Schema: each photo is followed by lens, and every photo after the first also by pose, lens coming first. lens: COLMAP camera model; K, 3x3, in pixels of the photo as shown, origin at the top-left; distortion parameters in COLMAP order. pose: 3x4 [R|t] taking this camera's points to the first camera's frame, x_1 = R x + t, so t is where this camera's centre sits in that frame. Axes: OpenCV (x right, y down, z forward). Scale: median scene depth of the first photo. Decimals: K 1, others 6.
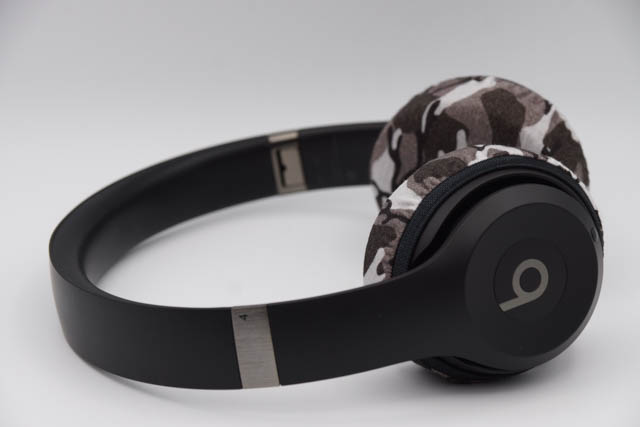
lens RADIAL K [[2061.9, 0, 319.4], [0, 2061.9, 213.8], [0, 0, 1]] dist [0.232062, 0.000000]
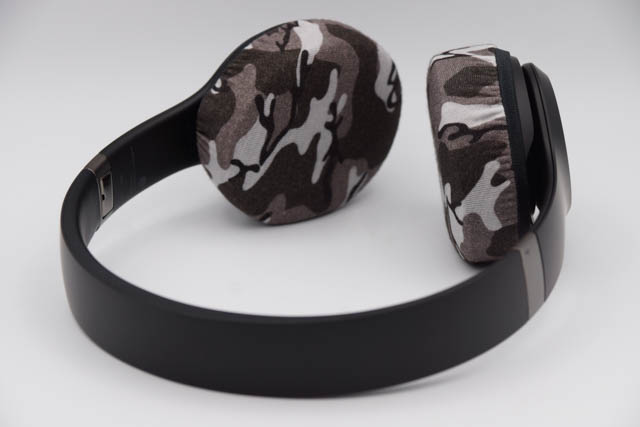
lens RADIAL K [[2061.9, 0, 350.0], [0, 2061.9, 247.8], [0, 0, 1]] dist [0.232062, 0.000000]
pose [[0.412929, -0.354636, 0.838882, -0.834416], [0.337627, 0.915054, 0.220645, -0.185728], [-0.845871, 0.192119, 0.497587, 0.496114]]
